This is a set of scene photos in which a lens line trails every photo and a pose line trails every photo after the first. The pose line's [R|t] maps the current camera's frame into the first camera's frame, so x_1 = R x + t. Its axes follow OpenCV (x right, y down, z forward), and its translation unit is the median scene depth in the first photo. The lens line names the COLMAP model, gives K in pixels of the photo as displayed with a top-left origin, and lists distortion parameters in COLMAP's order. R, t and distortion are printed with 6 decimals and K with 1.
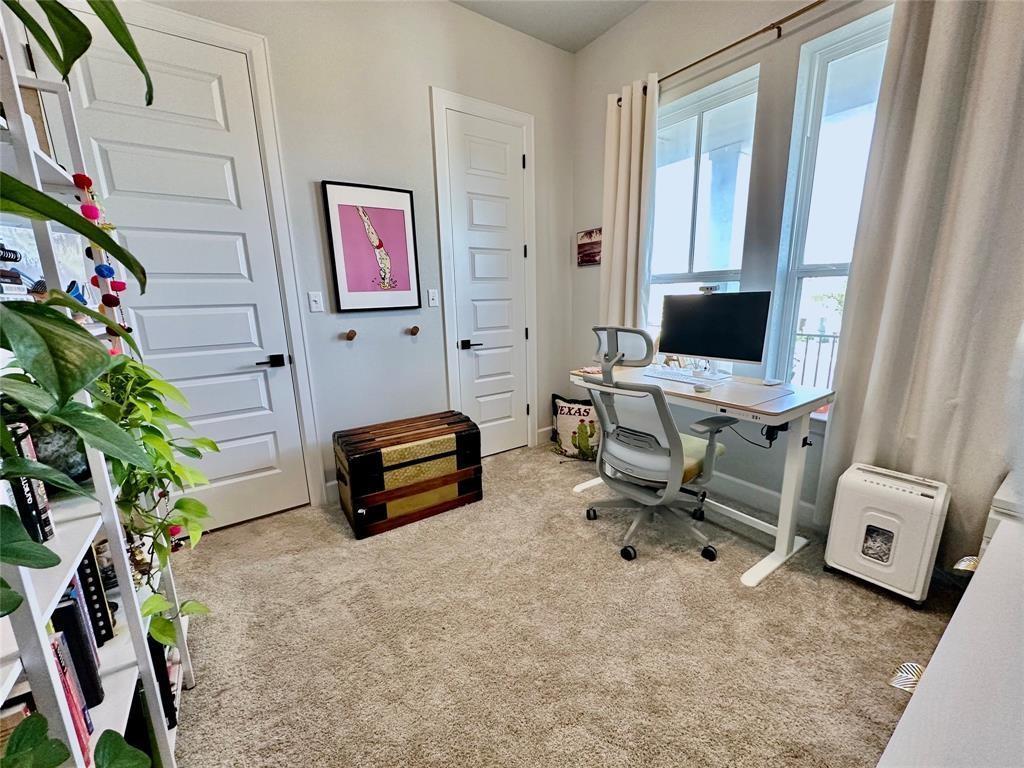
lens RADIAL K [[407.2, 0, 512.0], [0, 407.2, 384.0], [0, 0, 1]] dist [-0.001957, -0.000569]
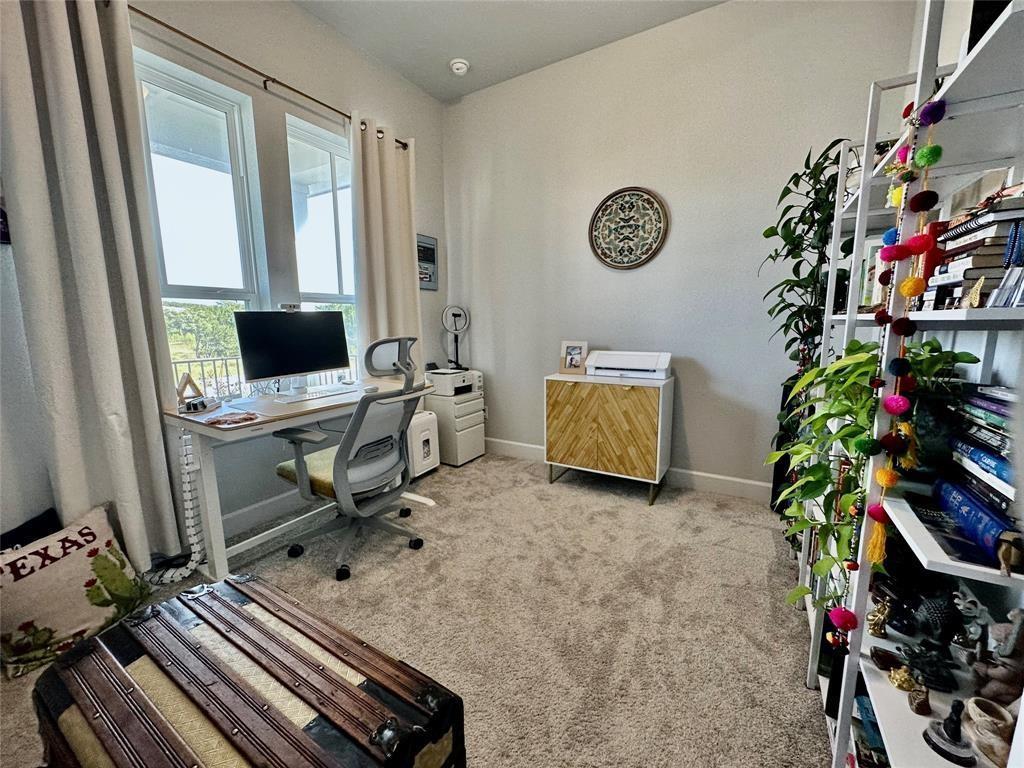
lens RADIAL K [[407.2, 0, 512.0], [0, 407.2, 384.0], [0, 0, 1]] dist [-0.001957, -0.000569]
pose [[-0.413870, -0.116492, 0.902852, -0.697883], [0.209627, 0.952930, 0.219047, -0.163167], [-0.885871, 0.279919, -0.369969, 0.976109]]
